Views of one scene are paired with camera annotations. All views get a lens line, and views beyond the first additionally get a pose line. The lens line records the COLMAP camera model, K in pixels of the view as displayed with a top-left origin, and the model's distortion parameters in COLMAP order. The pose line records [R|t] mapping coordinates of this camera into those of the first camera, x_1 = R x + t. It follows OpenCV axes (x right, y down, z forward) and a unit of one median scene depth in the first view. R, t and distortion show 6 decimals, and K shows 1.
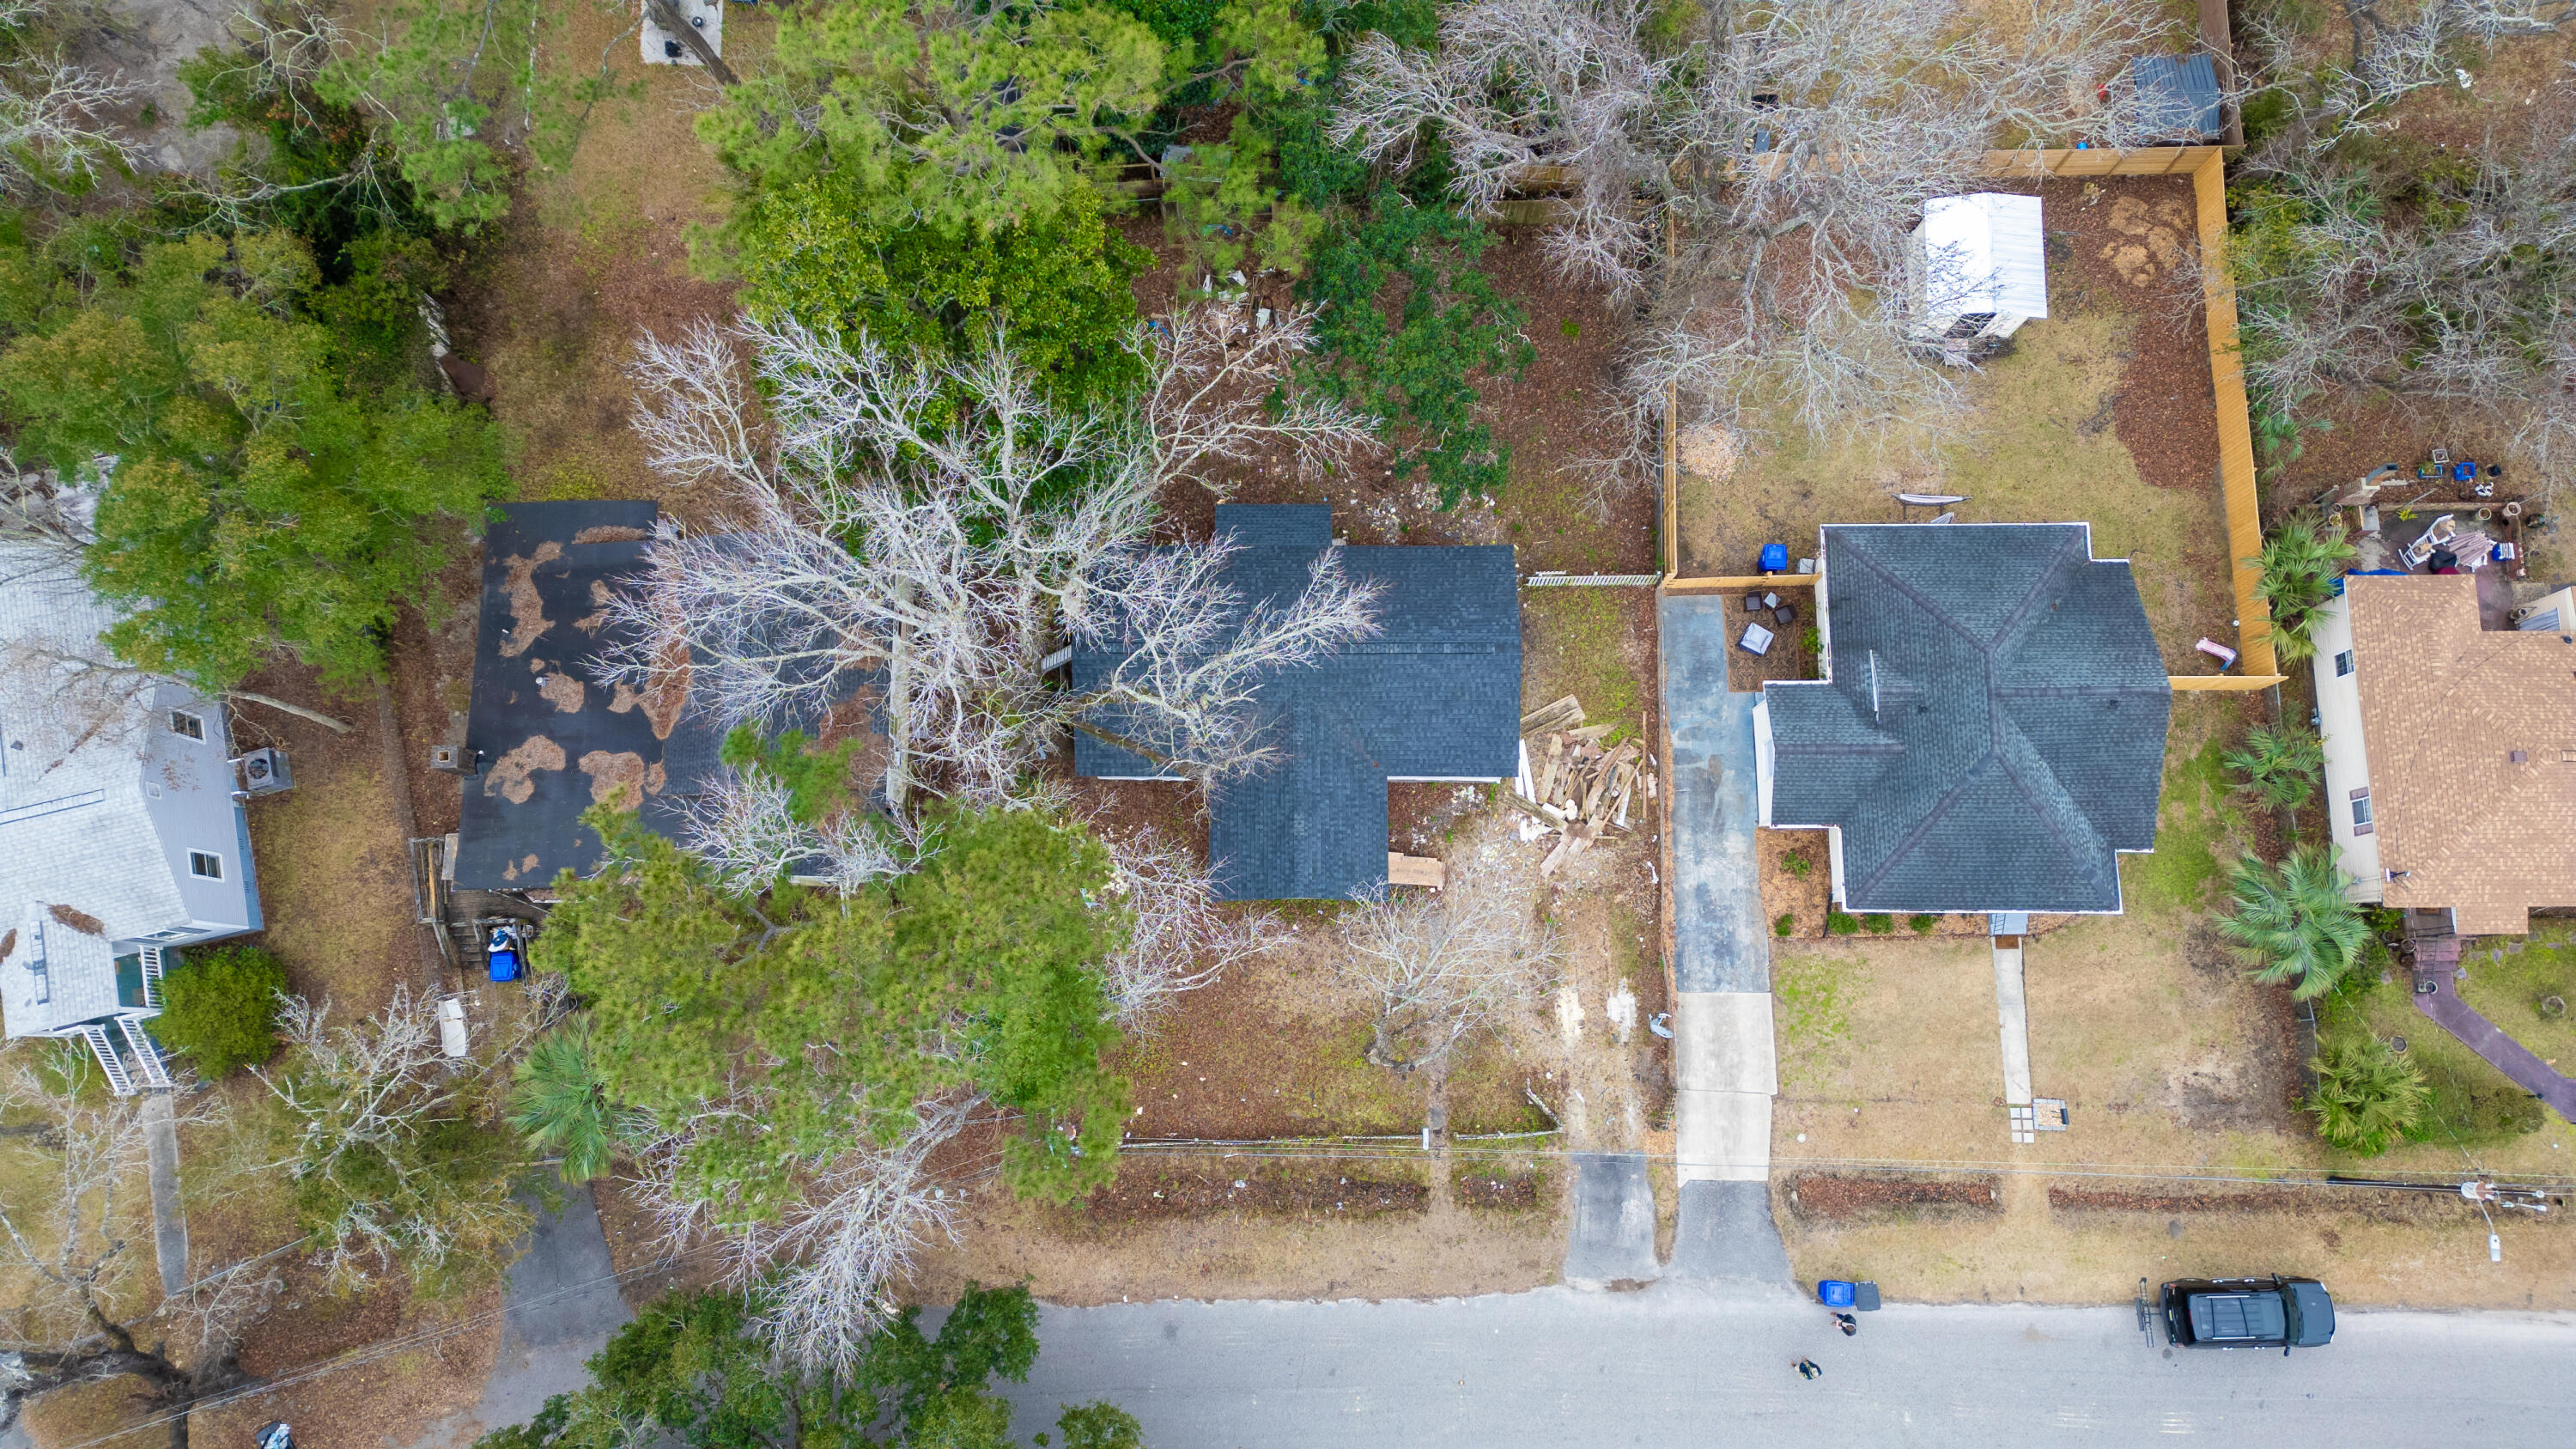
lens RADIAL K [[1781.7, 0, 1279.7], [0, 1781.7, 717.3], [0, 0, 1]] dist [0.059013, -0.038487]
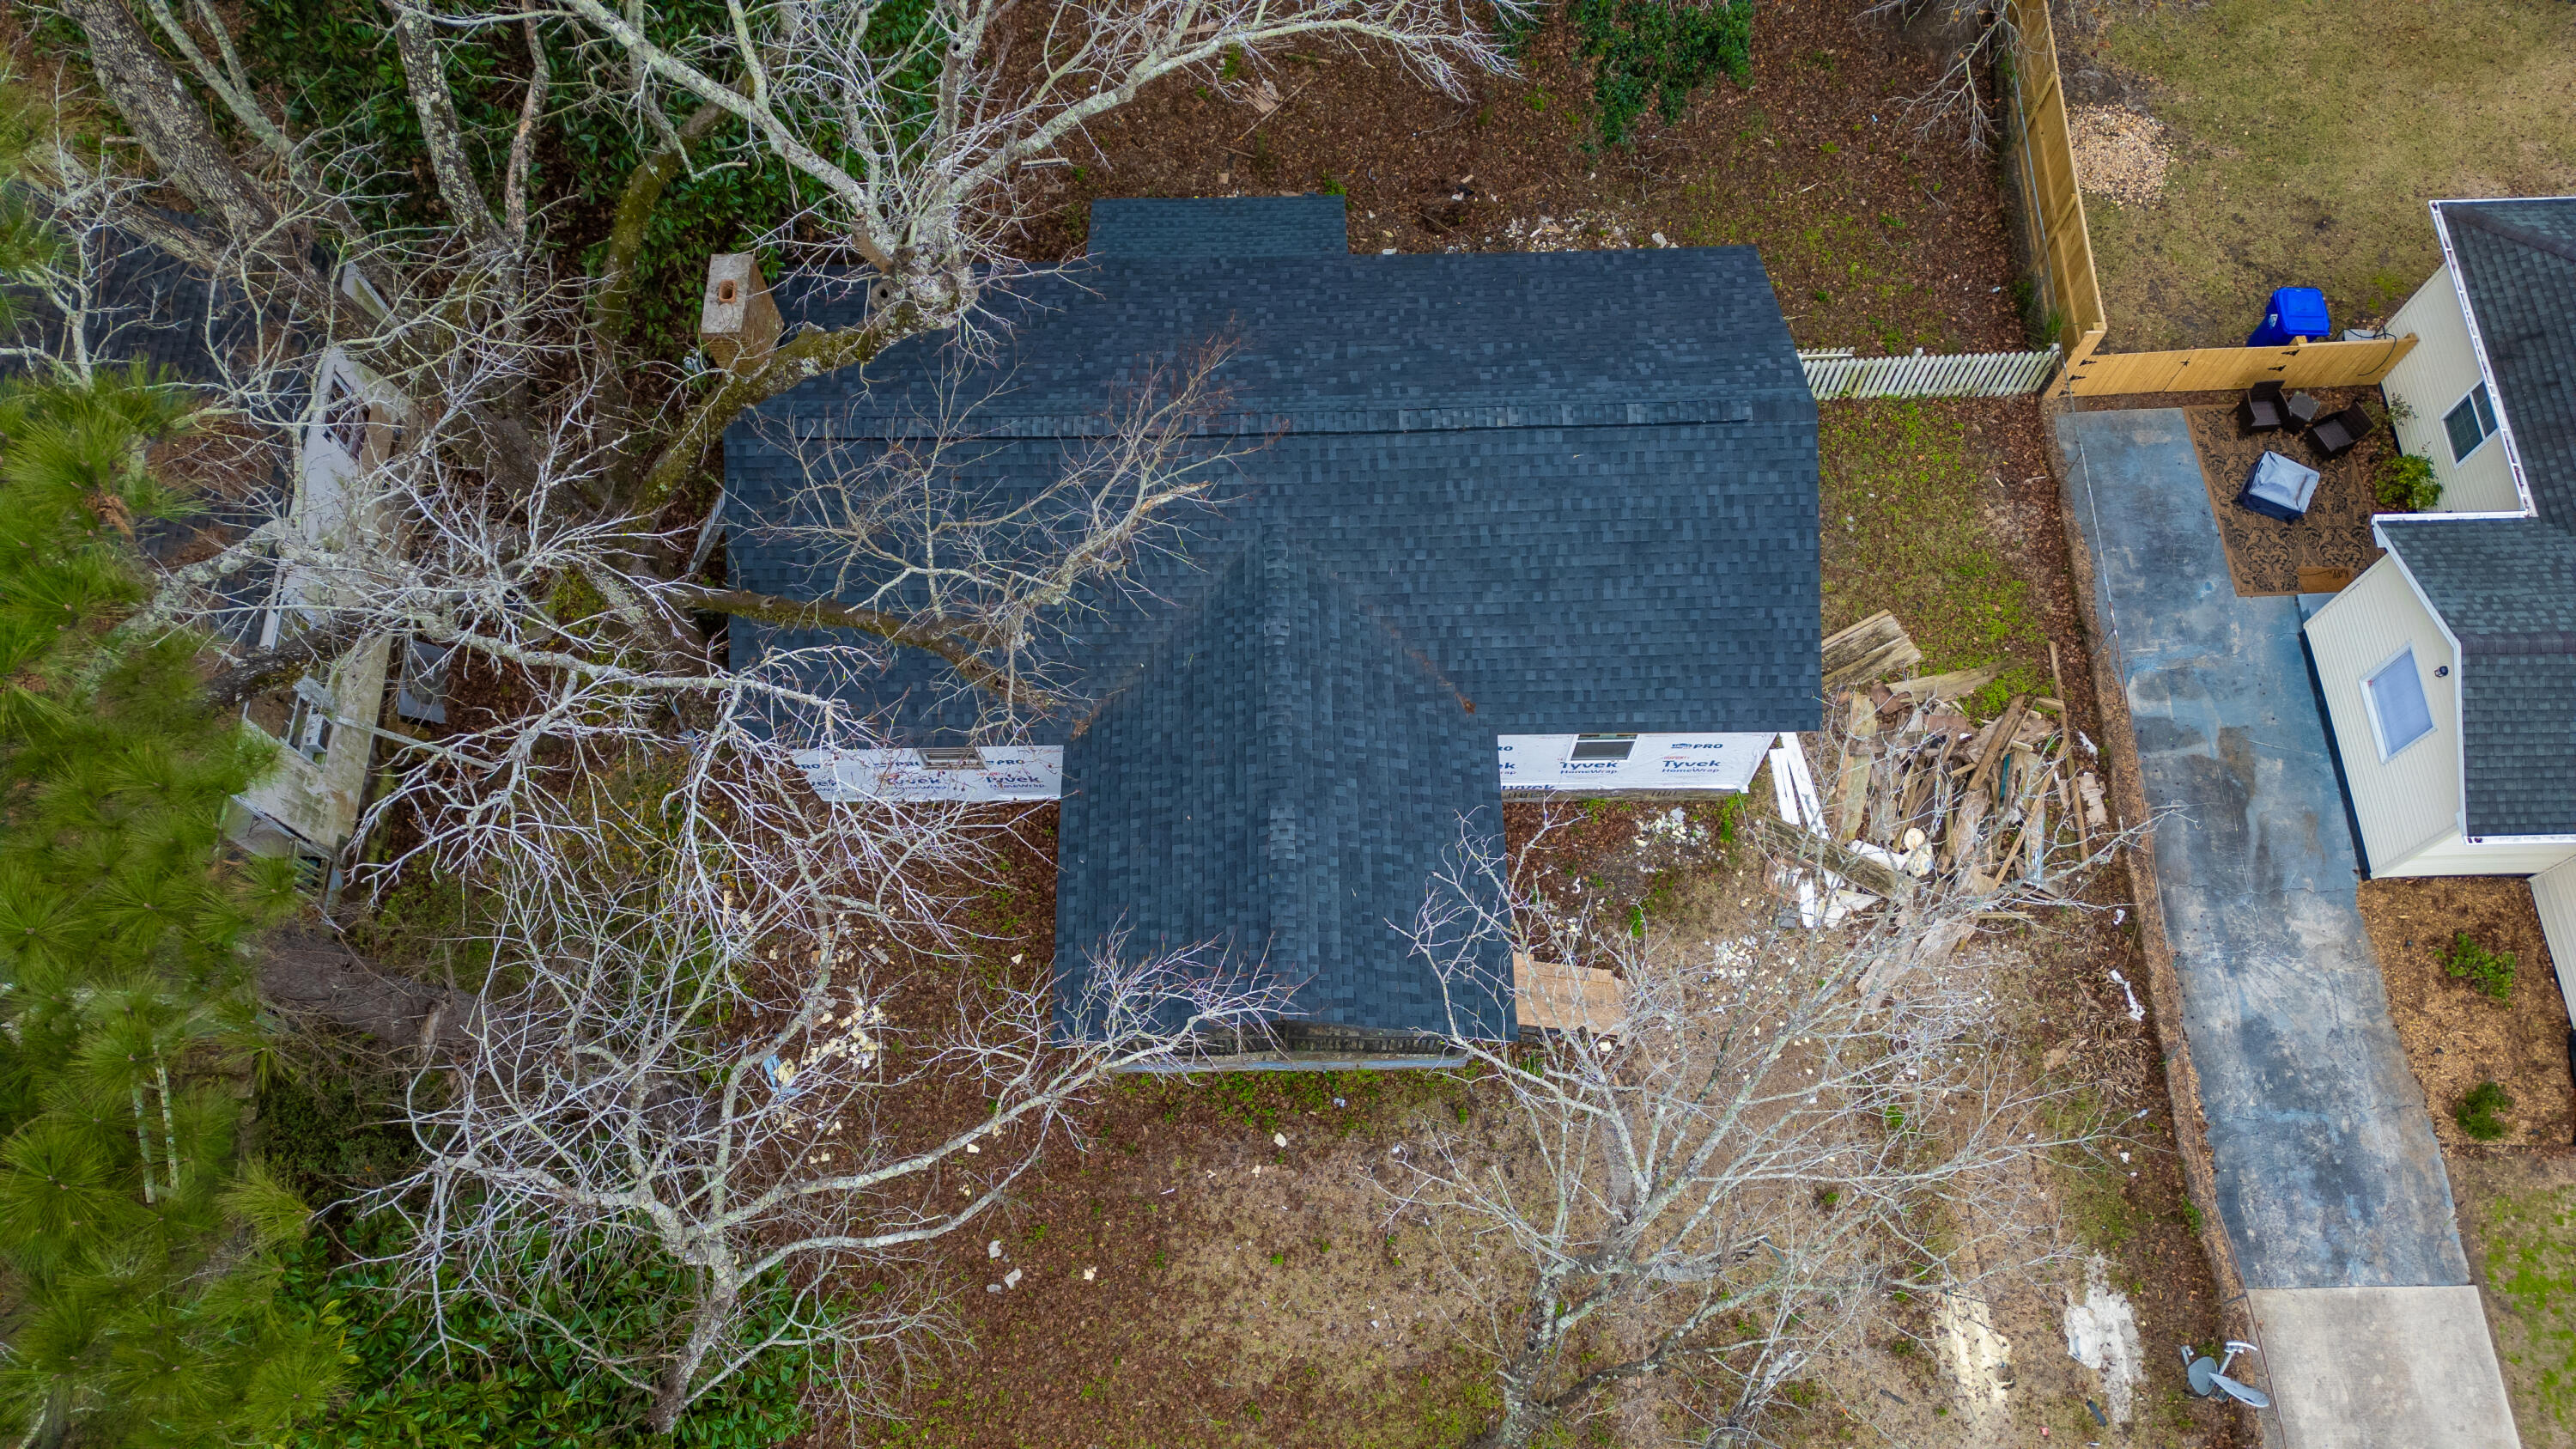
lens RADIAL K [[1781.7, 0, 1297.7], [0, 1781.7, 733.7], [0, 0, 1]] dist [0.059013, -0.038487]
pose [[0.999787, -0.016404, 0.012547, 0.009030], [0.018606, 0.979094, -0.202556, 0.108671], [-0.008962, 0.202746, 0.979190, 0.572491]]
